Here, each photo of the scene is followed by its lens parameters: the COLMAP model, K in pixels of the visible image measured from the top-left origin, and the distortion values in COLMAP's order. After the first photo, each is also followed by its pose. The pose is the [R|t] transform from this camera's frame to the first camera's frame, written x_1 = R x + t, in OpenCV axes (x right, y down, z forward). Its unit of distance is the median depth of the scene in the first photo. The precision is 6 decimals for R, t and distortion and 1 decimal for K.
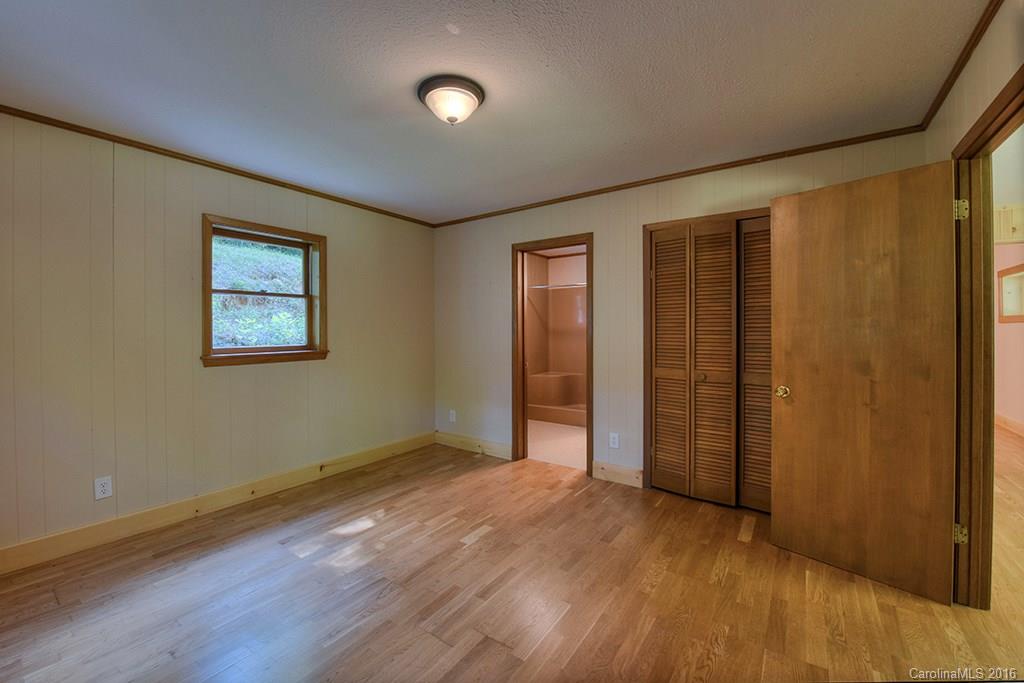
lens RADIAL K [[410.7, 0, 516.3], [0, 410.7, 331.6], [0, 0, 1]] dist [-0.019597, -0.000844]
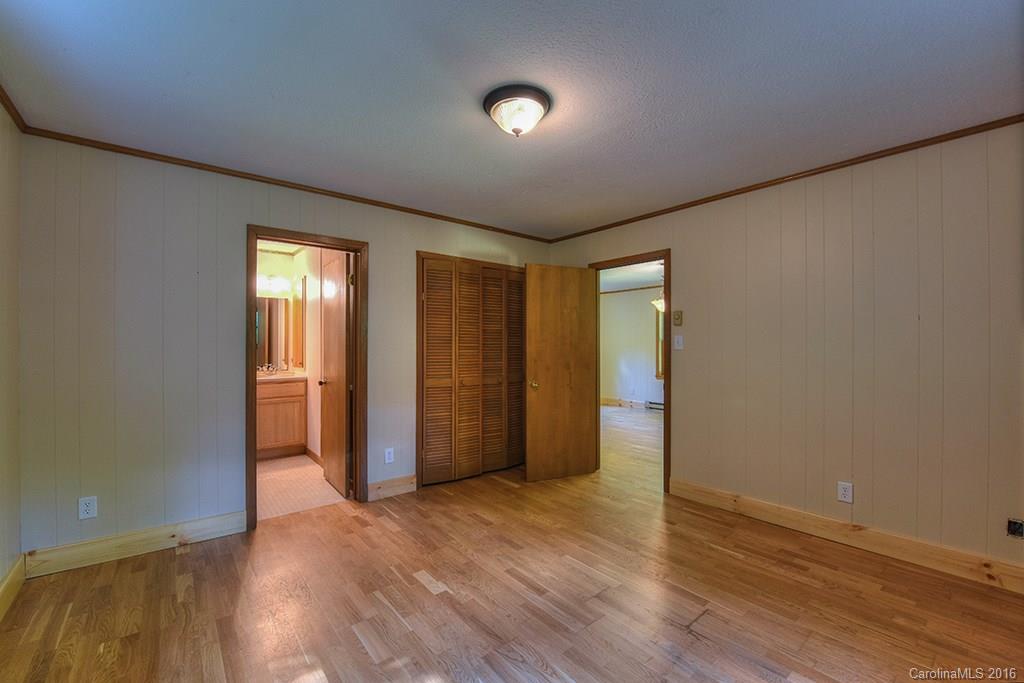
lens RADIAL K [[410.7, 0, 504.9], [0, 410.7, 344.5], [0, 0, 1]] dist [-0.019597, -0.000844]
pose [[0.287268, 0.004721, 0.957839, -0.761532], [0.002131, 0.999982, -0.005567, -0.001023], [-0.957848, 0.003640, 0.287253, 0.516889]]
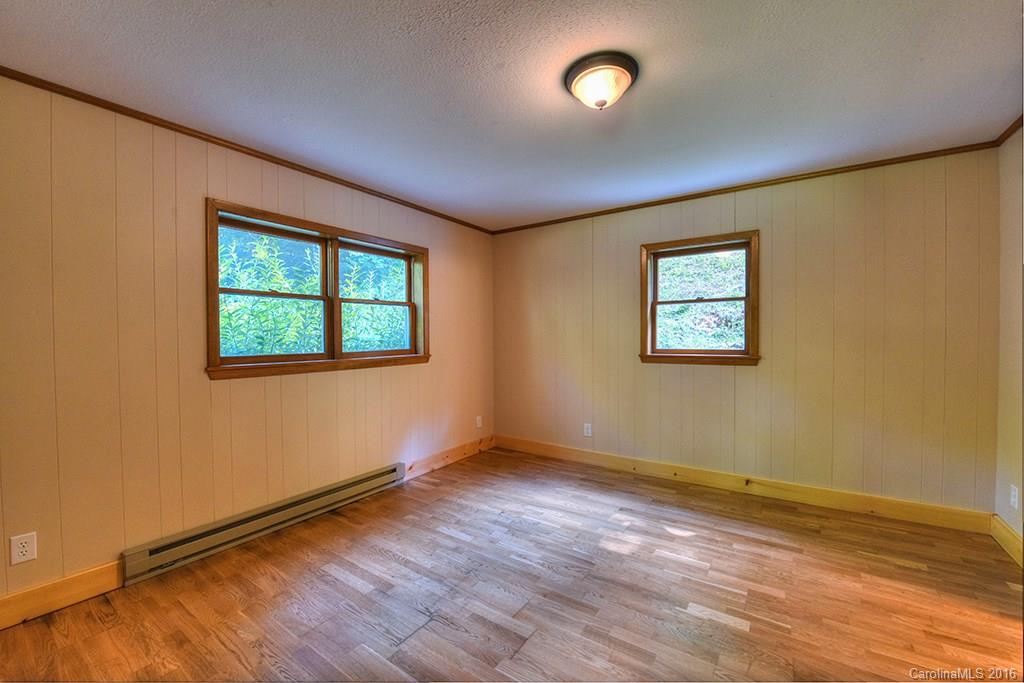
lens RADIAL K [[410.7, 0, 512.8], [0, 410.7, 347.6], [0, 0, 1]] dist [-0.019597, -0.000844]
pose [[0.006115, 0.030435, -0.999518, 0.523900], [0.002103, 0.999534, 0.030448, -0.002595], [0.999979, -0.002288, 0.006048, 0.549901]]
